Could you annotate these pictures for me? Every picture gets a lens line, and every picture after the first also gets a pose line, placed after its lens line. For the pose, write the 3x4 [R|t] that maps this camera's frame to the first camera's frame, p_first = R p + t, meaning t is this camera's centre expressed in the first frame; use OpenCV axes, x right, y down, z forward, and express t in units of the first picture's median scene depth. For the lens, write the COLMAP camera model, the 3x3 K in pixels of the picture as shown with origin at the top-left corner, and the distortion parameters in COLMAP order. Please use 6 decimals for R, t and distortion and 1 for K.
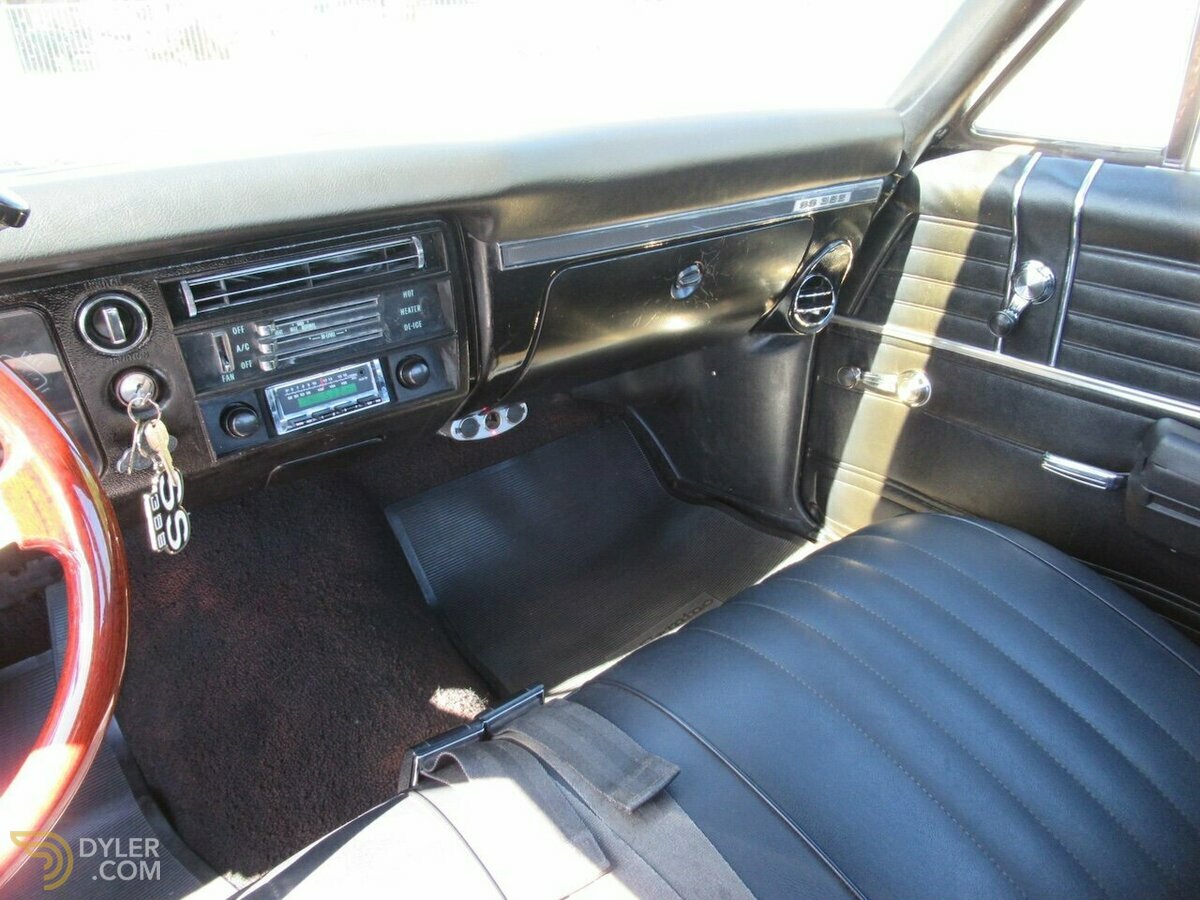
lens RADIAL K [[904.9, 0, 603.8], [0, 904.9, 454.3], [0, 0, 1]] dist [-0.002832, 0.006474]
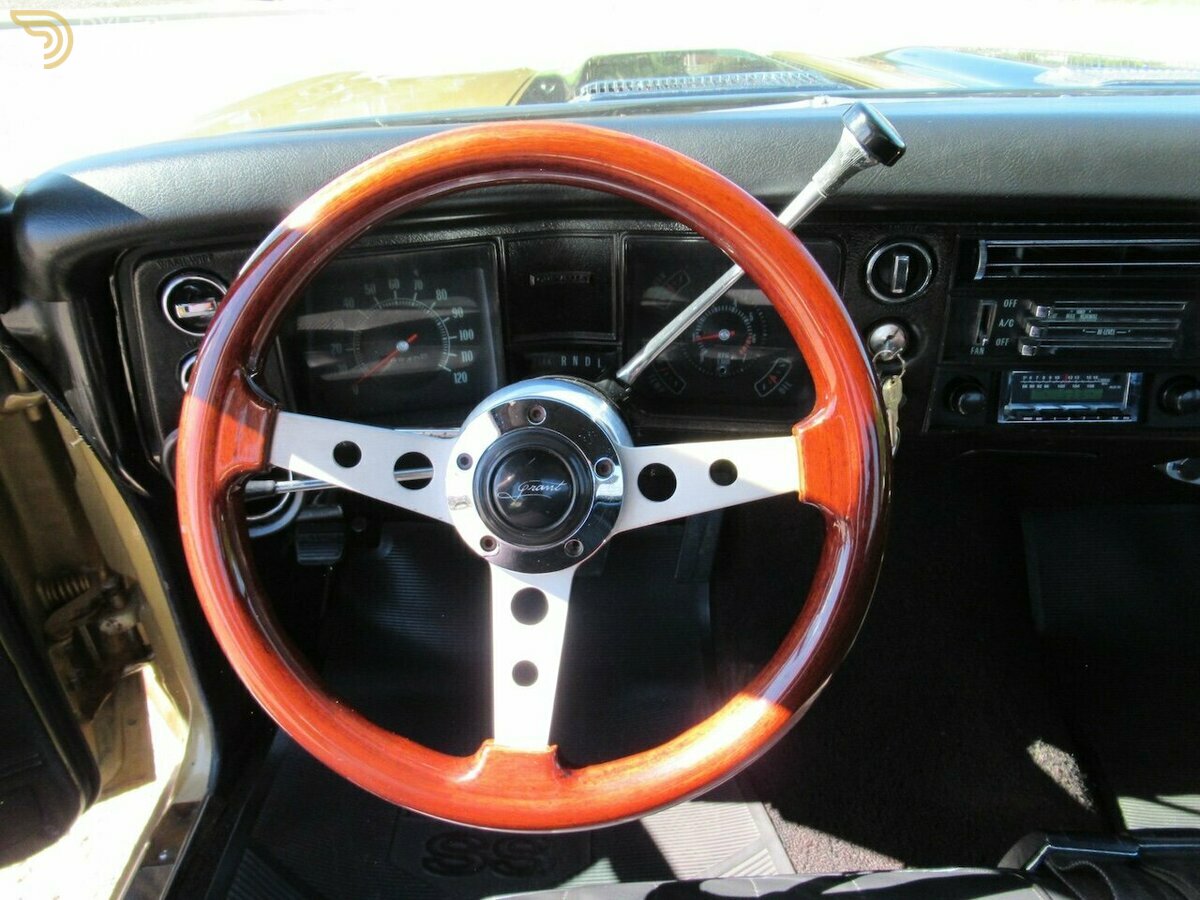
lens RADIAL K [[904.9, 0, 605.2], [0, 904.9, 445.7], [0, 0, 1]] dist [-0.002832, 0.006474]
pose [[0.773732, 0.329806, -0.540895, -0.179480], [-0.297028, 0.942998, 0.150097, -0.020037], [0.559566, 0.044526, 0.827589, 0.047767]]
